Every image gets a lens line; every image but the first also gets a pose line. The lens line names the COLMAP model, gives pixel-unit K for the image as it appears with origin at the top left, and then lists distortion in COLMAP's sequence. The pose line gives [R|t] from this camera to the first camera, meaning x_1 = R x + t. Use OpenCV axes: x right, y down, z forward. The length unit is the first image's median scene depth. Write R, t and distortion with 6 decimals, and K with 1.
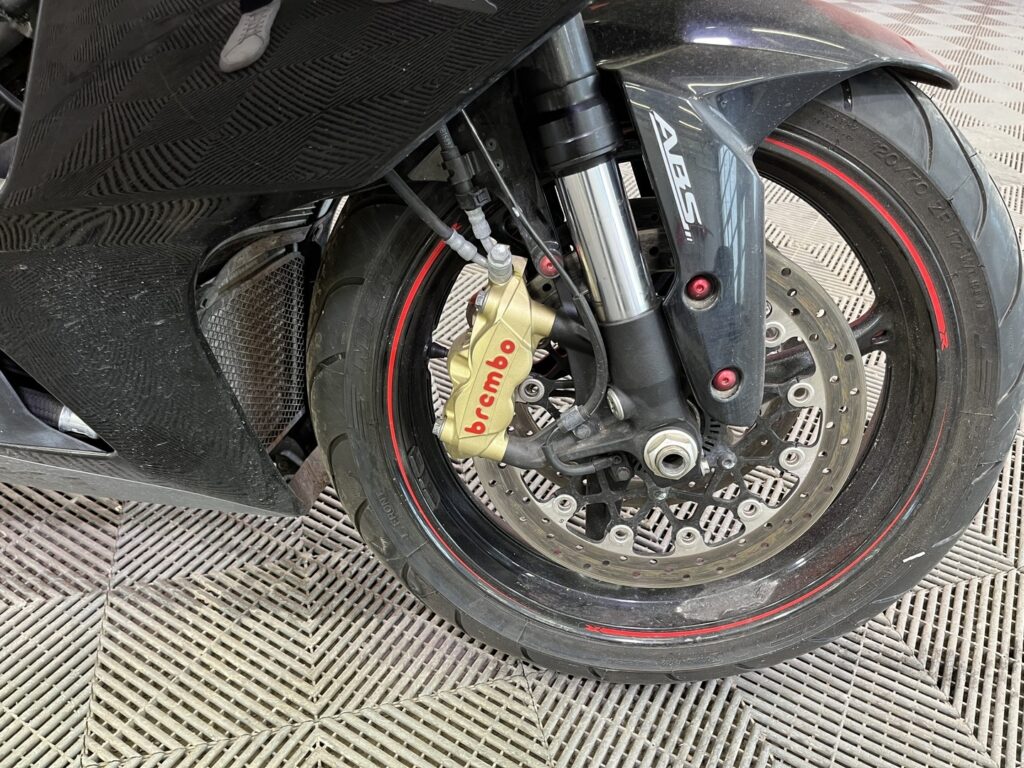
lens RADIAL K [[803.5, 0, 517.5], [0, 803.5, 379.5], [0, 0, 1]] dist [0.076079, -0.116827]
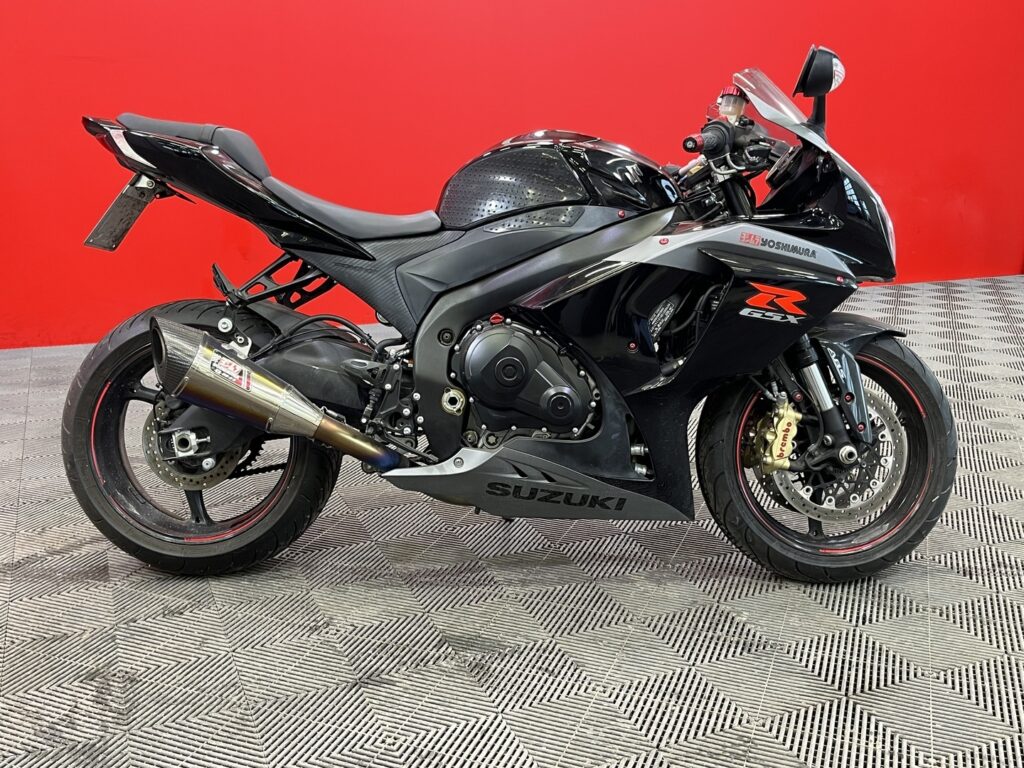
lens RADIAL K [[1005.6, 0, 515.3], [0, 1005.6, 383.5], [0, 0, 1]] dist [0.046865, -0.011303]
pose [[0.988980, -0.082197, 0.123137, -1.491496], [0.121634, 0.925277, -0.359260, 1.058643], [-0.084406, 0.370278, 0.925078, -2.497398]]
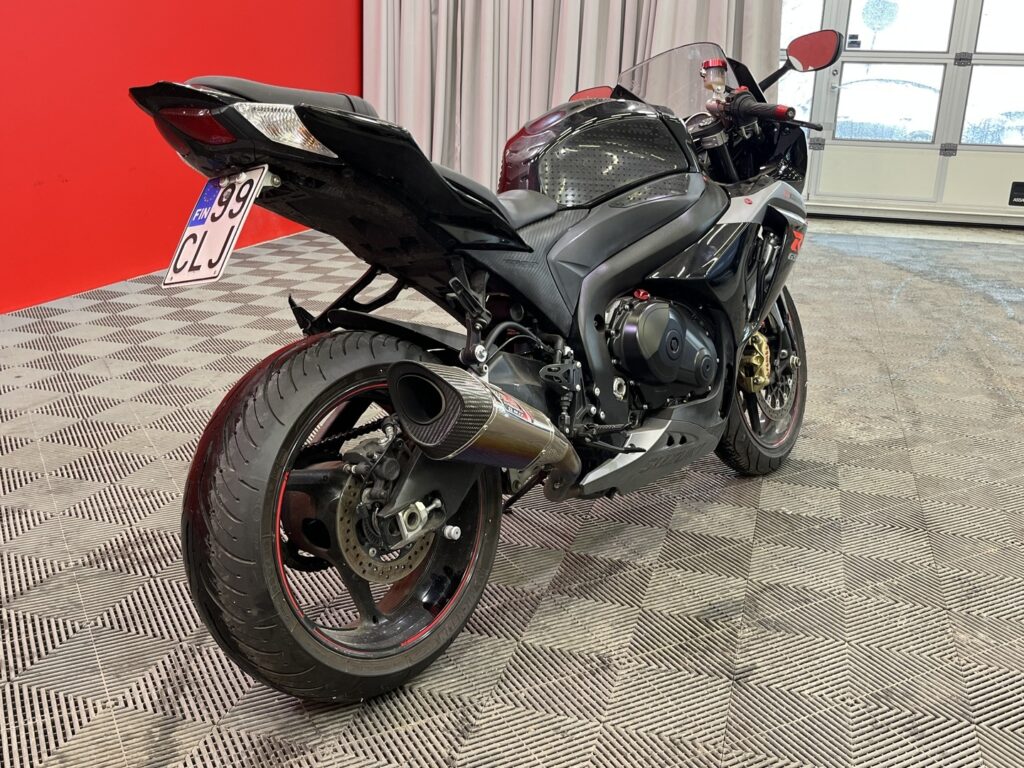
lens RADIAL K [[1005.6, 0, 515.3], [0, 1005.6, 383.5], [0, 0, 1]] dist [0.046865, -0.011303]
pose [[0.523794, -0.283997, 0.803110, -4.312267], [0.508548, 0.860599, -0.027353, -0.352491], [-0.683388, 0.422747, 0.595202, -0.875037]]
